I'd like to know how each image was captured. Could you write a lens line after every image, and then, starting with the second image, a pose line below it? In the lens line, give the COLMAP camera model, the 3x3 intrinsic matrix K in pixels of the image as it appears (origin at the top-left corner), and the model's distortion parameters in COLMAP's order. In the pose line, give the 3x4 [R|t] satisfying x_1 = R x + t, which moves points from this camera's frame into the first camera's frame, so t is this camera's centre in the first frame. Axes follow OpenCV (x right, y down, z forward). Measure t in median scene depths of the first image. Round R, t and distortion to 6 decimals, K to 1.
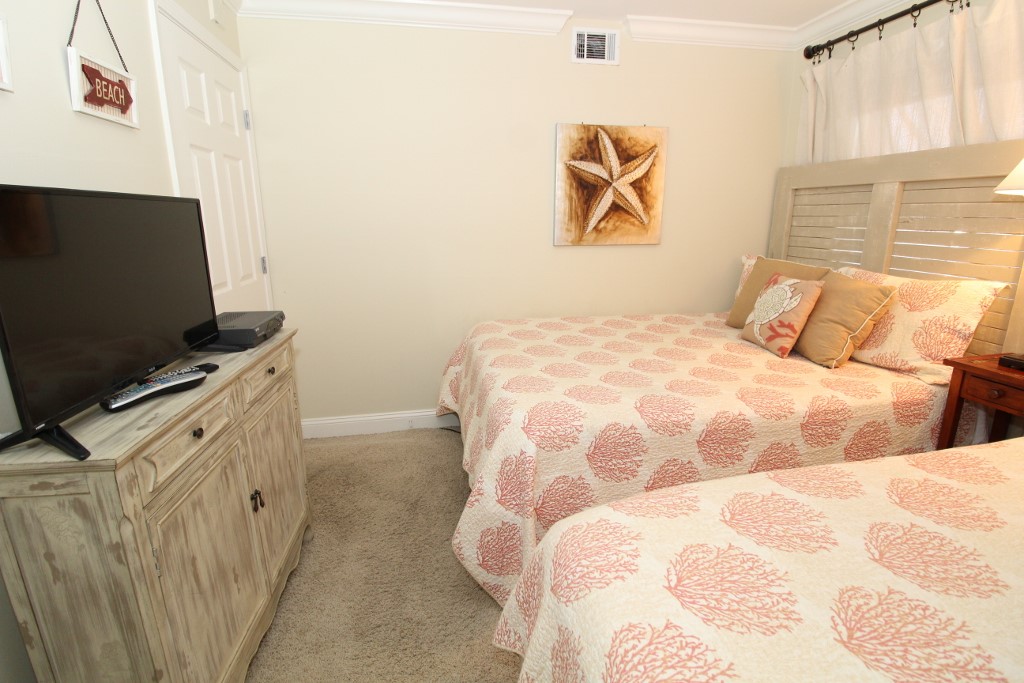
lens RADIAL K [[477.6, 0, 526.7], [0, 477.6, 336.0], [0, 0, 1]] dist [-0.045393, 0.000360]
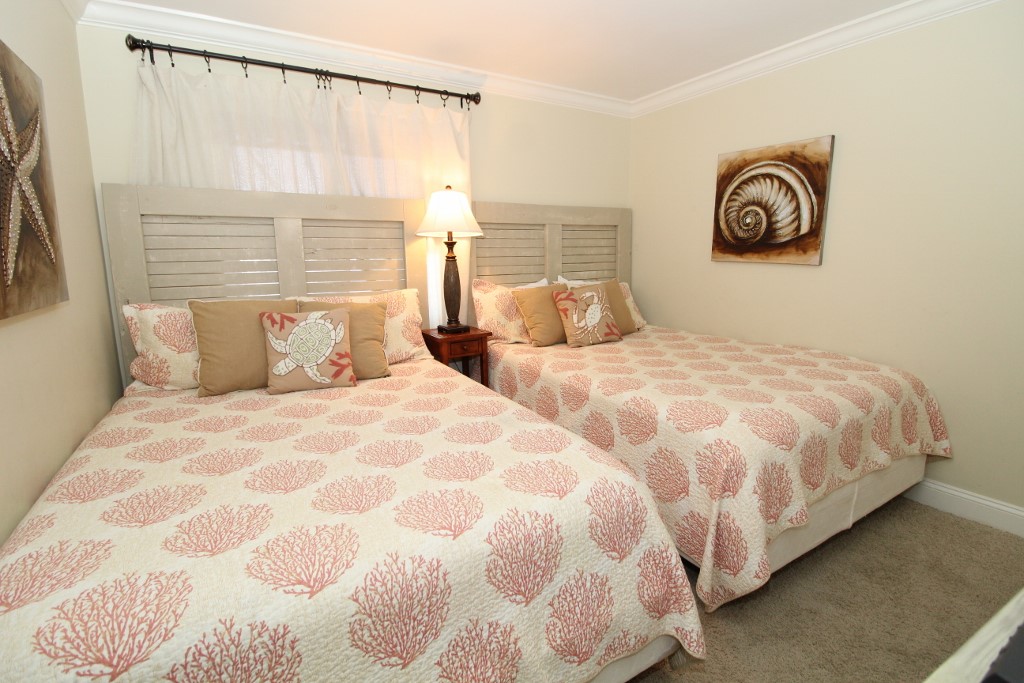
lens RADIAL K [[477.6, 0, 526.7], [0, 477.6, 336.0], [0, 0, 1]] dist [-0.045393, 0.000360]
pose [[-0.379005, -0.162954, 0.910934, -0.510018], [0.216503, 0.941440, 0.258490, -0.236350], [-0.899712, 0.295189, -0.321531, 0.939390]]
